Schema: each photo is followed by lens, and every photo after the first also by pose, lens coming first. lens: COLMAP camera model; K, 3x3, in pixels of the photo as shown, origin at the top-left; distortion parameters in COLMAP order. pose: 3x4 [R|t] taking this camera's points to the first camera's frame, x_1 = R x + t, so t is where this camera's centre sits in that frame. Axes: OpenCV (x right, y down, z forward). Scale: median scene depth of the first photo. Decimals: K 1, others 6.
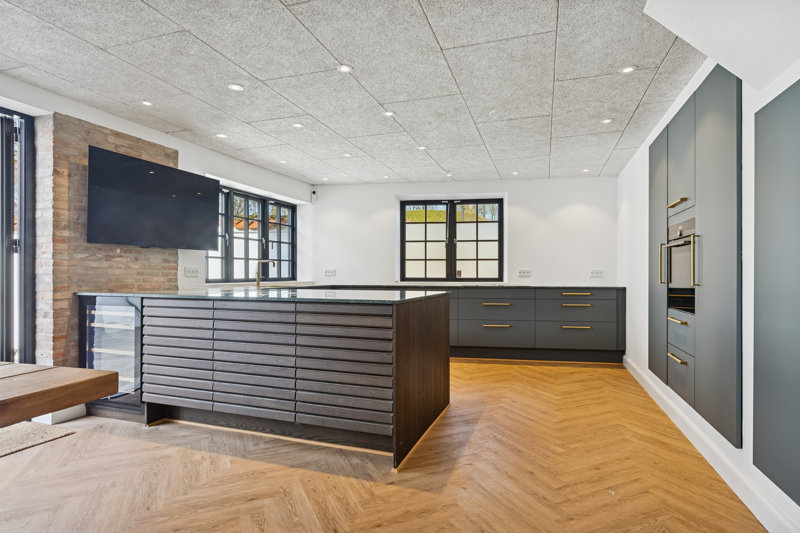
lens RADIAL K [[437.0, 0, 398.5], [0, 437.0, 266.1], [0, 0, 1]] dist [-0.001488, -0.000020]
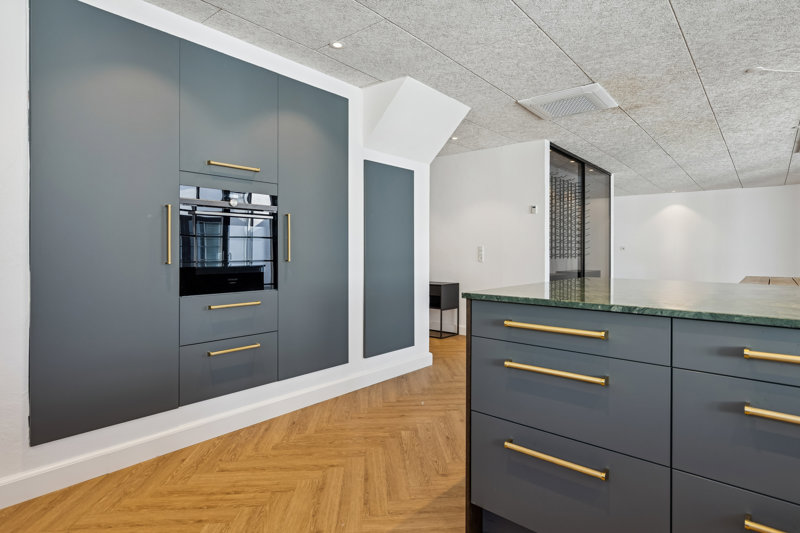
lens RADIAL K [[437.0, 0, 401.2], [0, 437.0, 260.6], [0, 0, 1]] dist [-0.001488, -0.000020]
pose [[-0.929930, -0.011939, 0.367543, 0.026021], [-0.008968, 0.999912, 0.009791, 0.028648], [-0.367628, 0.005808, -0.929955, 1.848625]]
